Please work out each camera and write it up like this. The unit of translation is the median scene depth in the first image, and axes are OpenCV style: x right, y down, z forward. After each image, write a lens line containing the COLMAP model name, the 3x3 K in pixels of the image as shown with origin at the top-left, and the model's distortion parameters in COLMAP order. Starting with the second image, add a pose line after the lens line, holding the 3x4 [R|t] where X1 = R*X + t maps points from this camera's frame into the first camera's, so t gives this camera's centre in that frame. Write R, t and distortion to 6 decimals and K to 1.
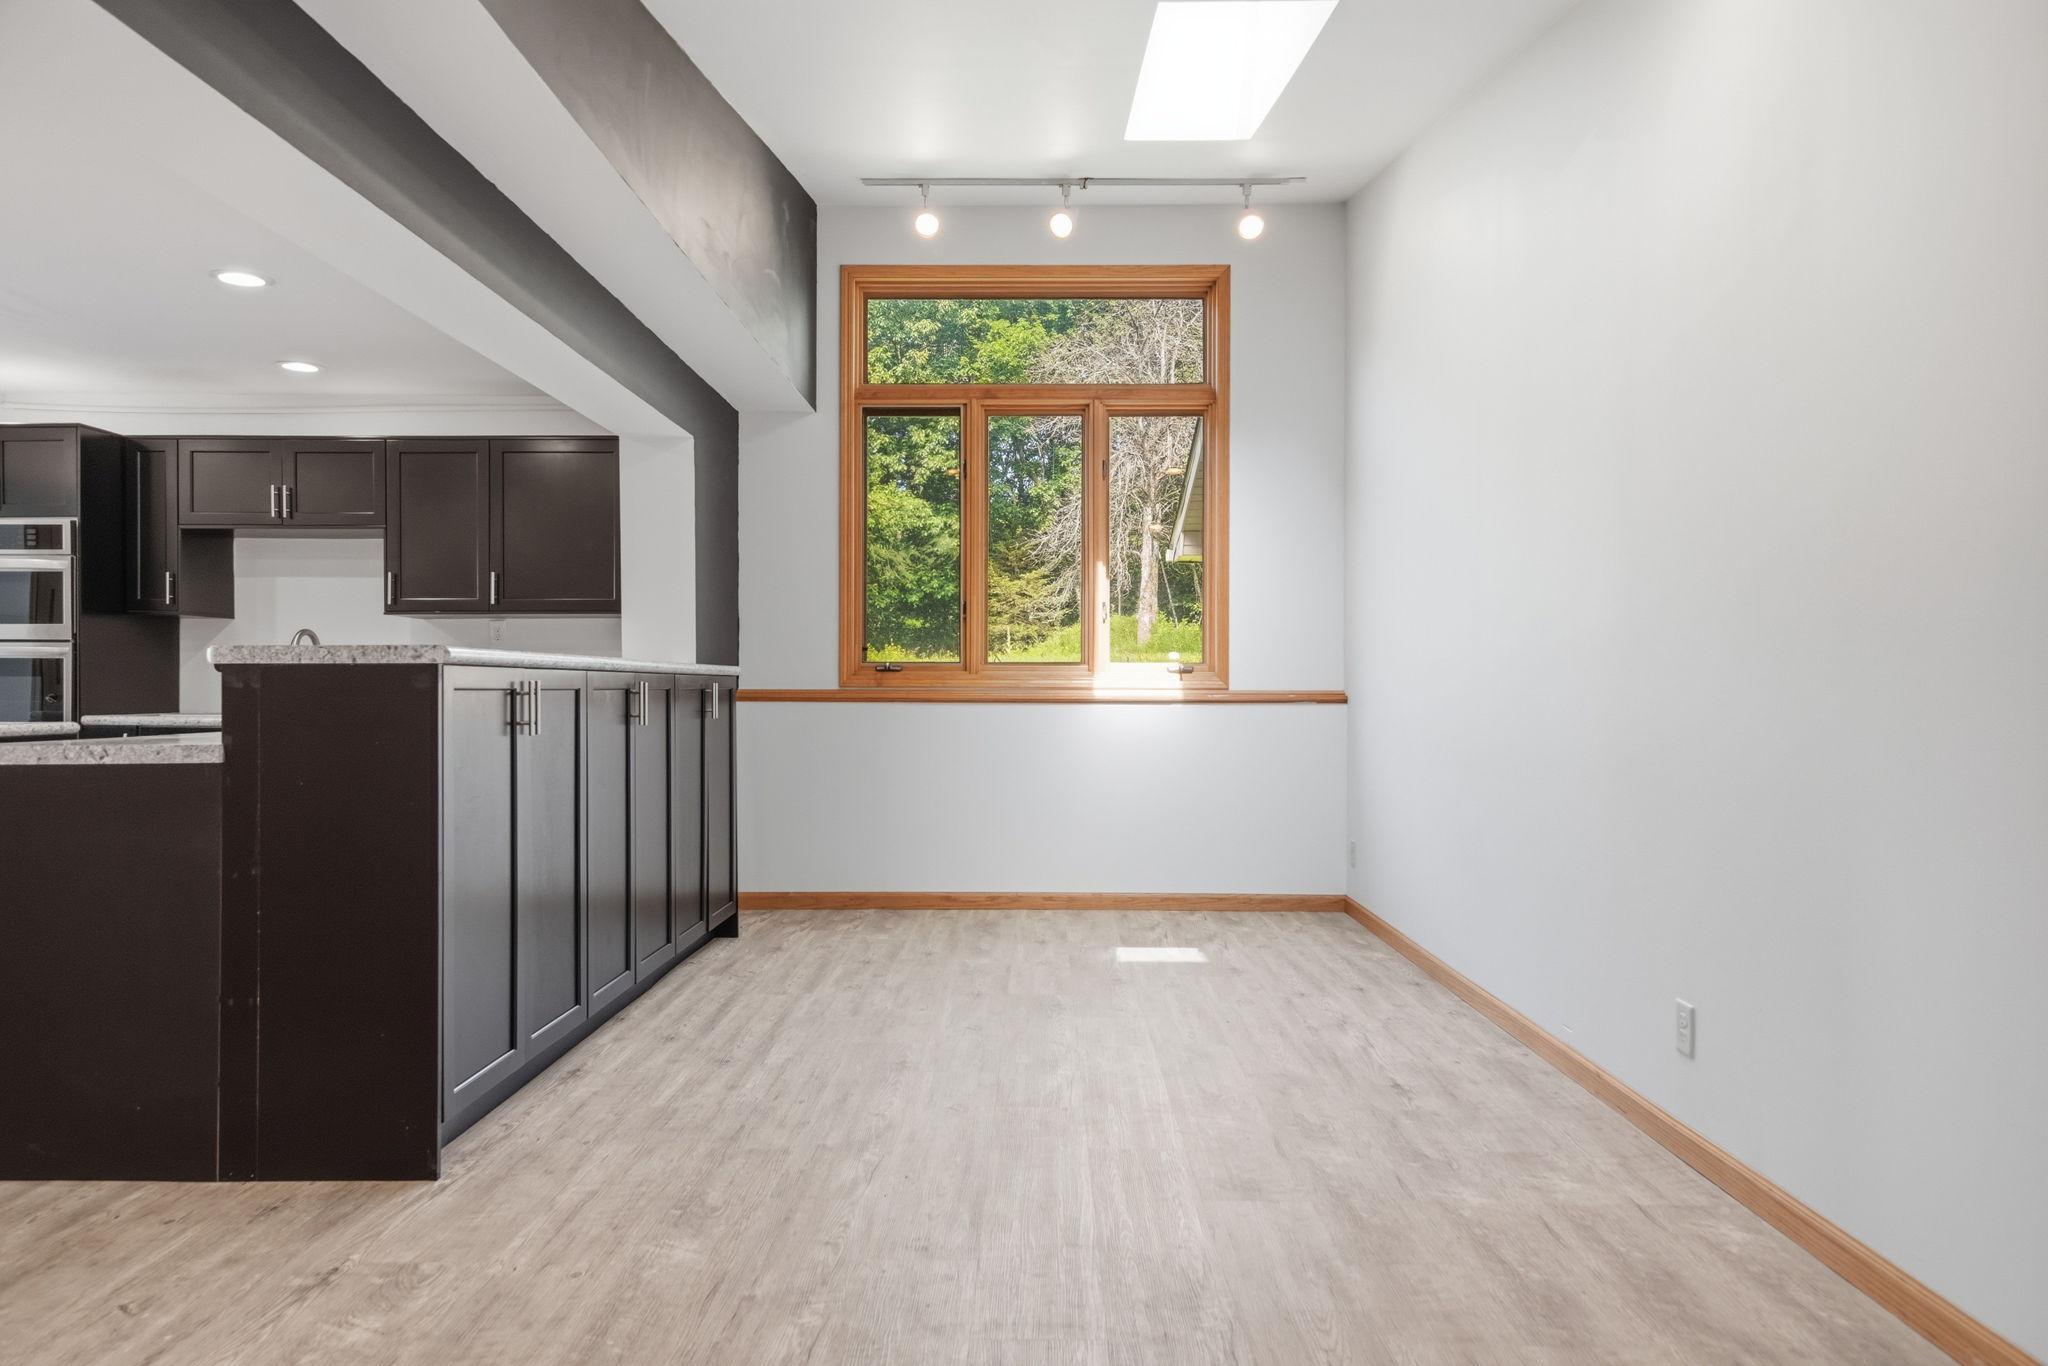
lens RADIAL K [[1304.6, 0, 1017.7], [0, 1304.6, 686.0], [0, 0, 1]] dist [0.002571, -0.000792]
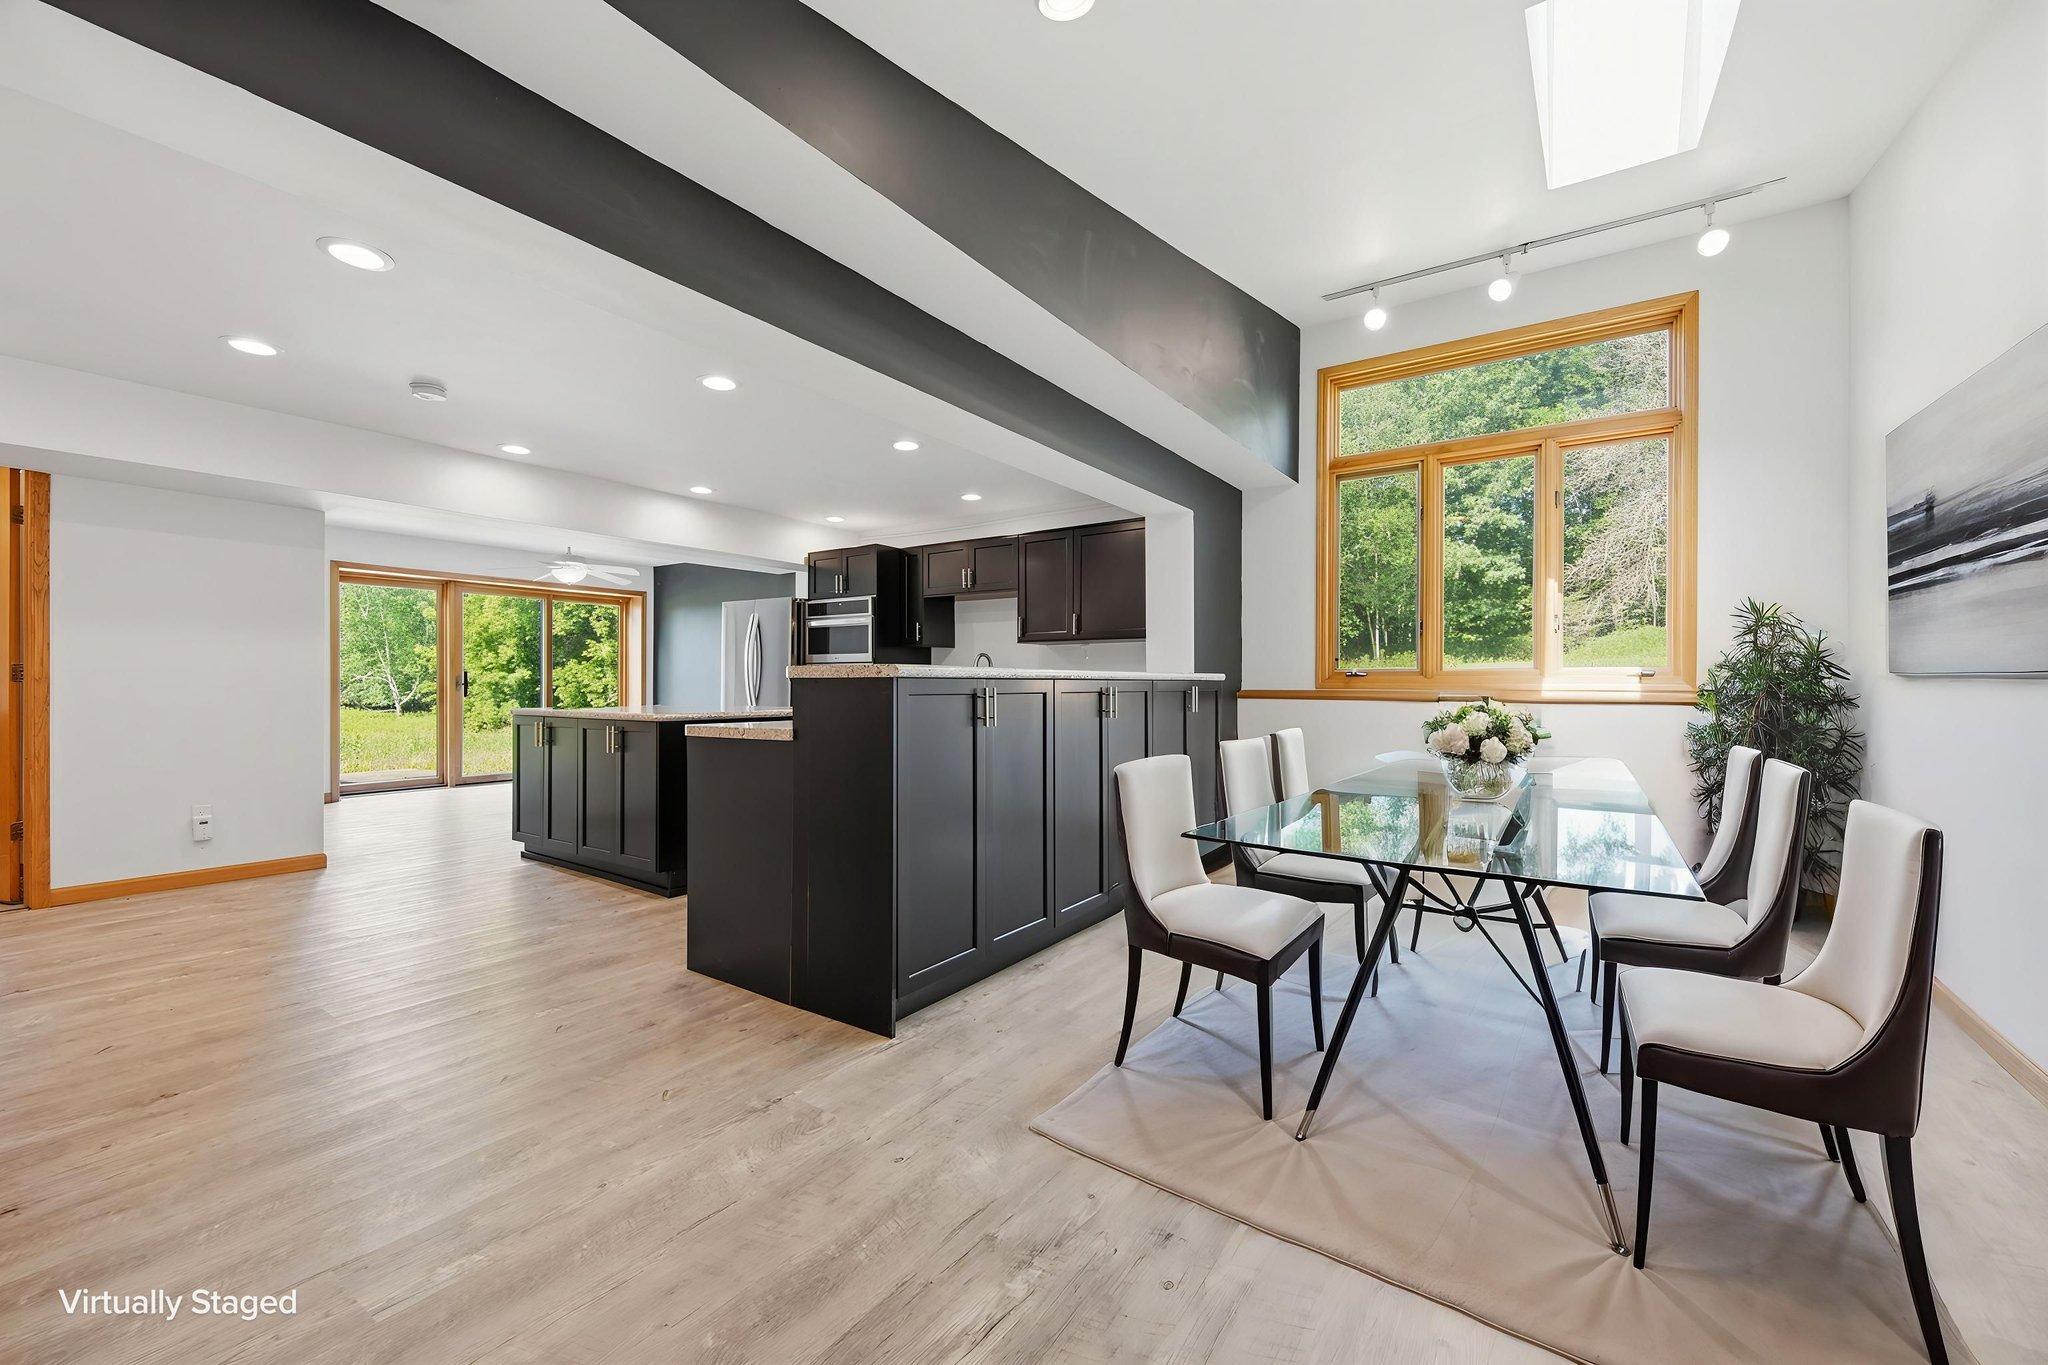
lens RADIAL K [[810.1, 0, 1016.6], [0, 810.1, 682.8], [0, 0, 1]] dist [0.001029, -0.001744]
pose [[0.828162, 0.000002, -0.560489, 0.079714], [0.000515, 1.000000, 0.000766, -0.006124], [0.560489, -0.000923, 0.828161, 0.162807]]
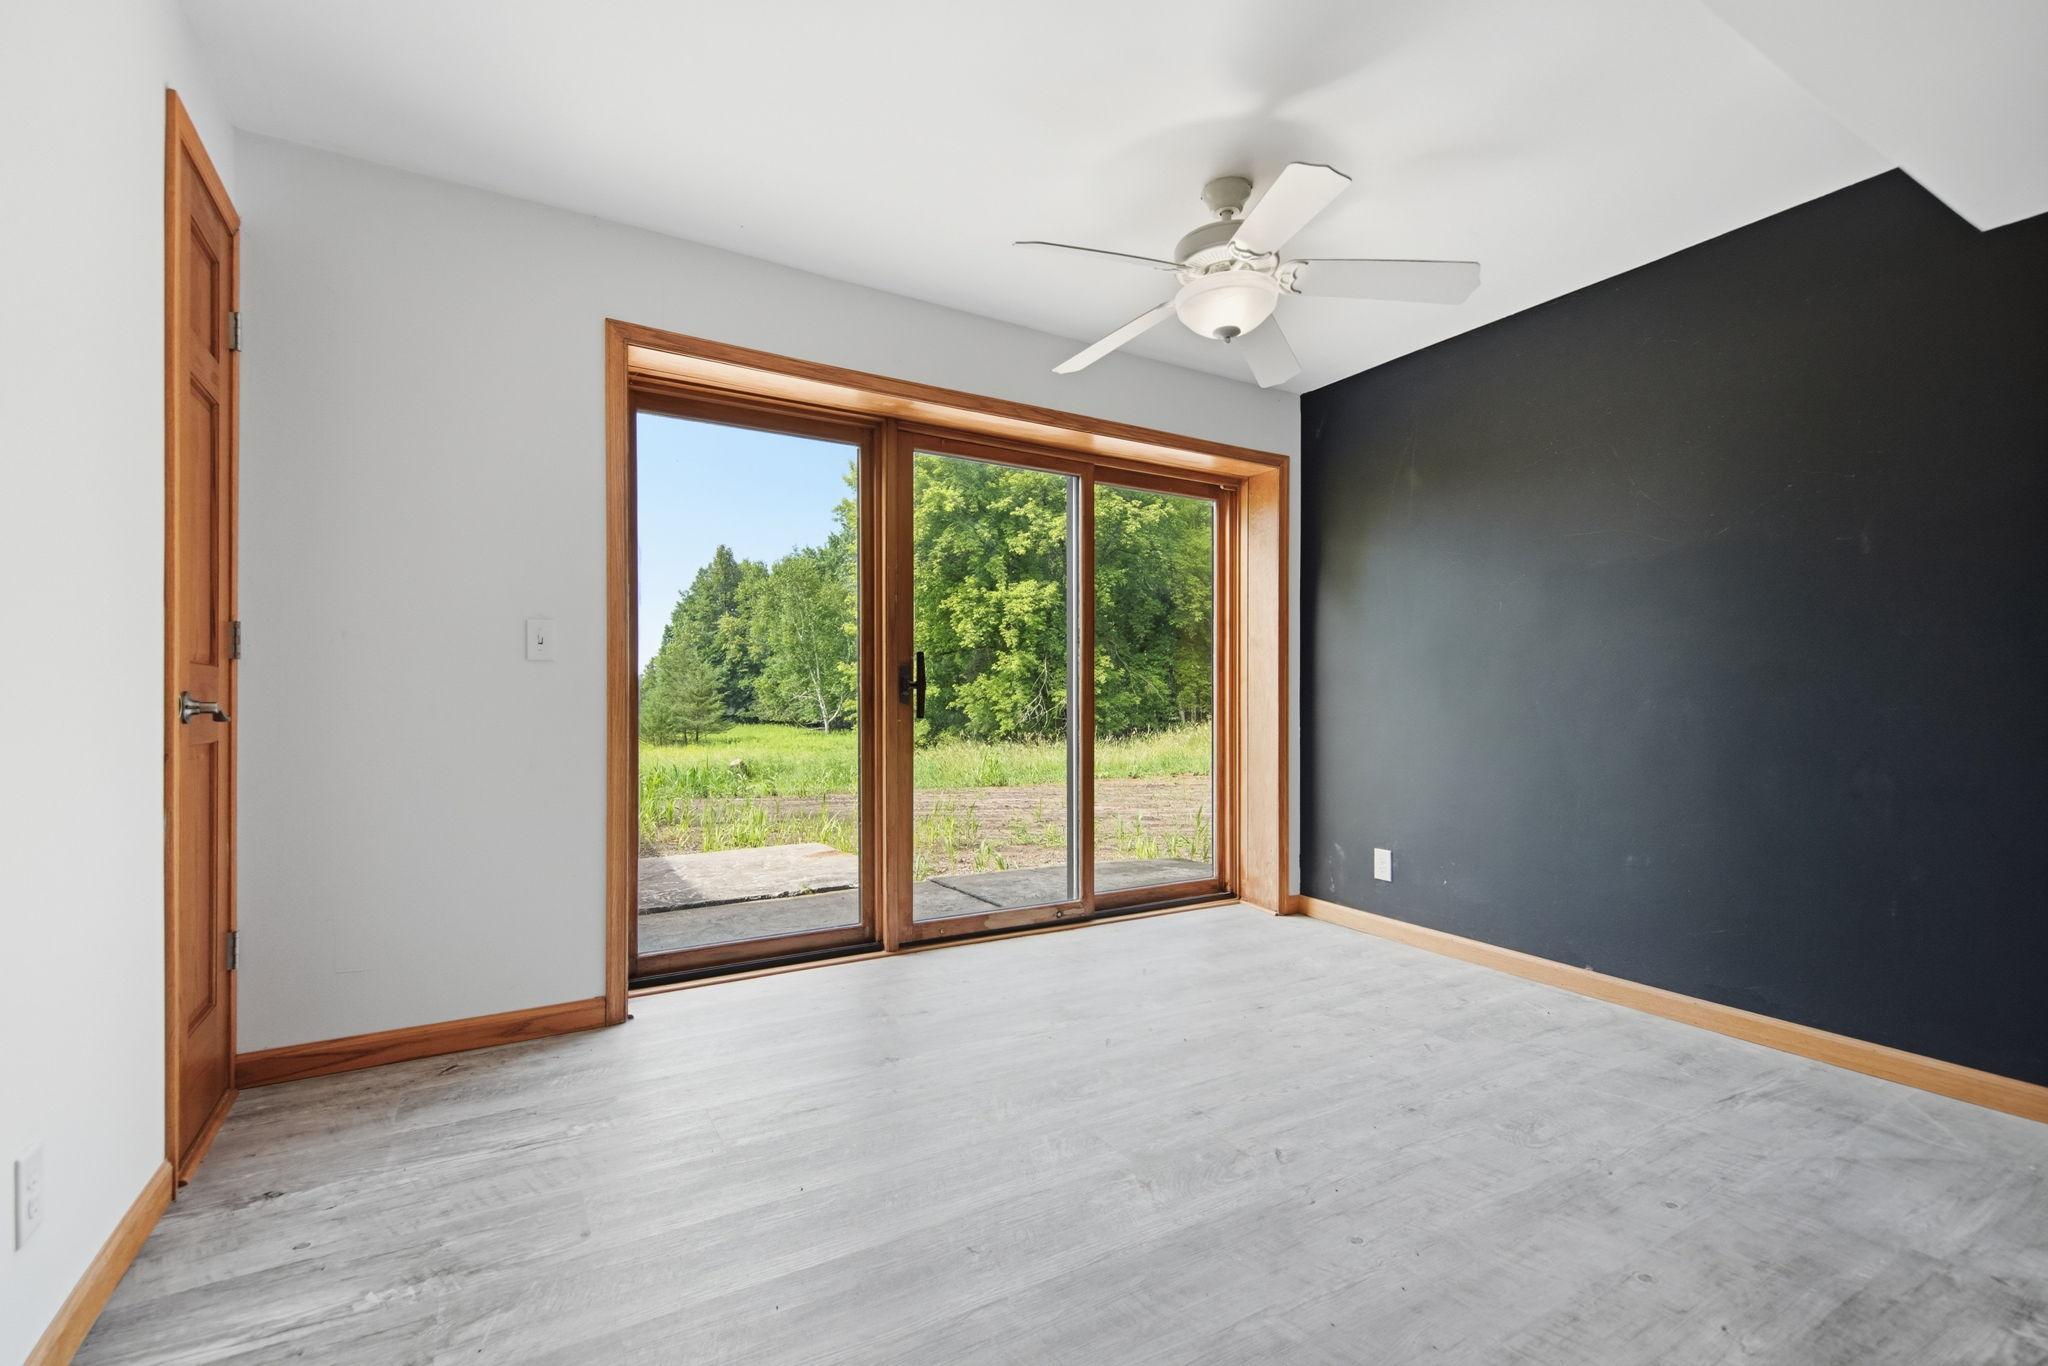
lens RADIAL K [[913.5, 0, 1017.2], [0, 913.5, 694.6], [0, 0, 1]] dist [0.011094, -0.003564]
pose [[0.504208, -0.009001, -0.863535, -0.938603], [0.006169, 0.999958, -0.006821, 0.007900], [0.863560, -0.001888, 0.504242, 0.538496]]
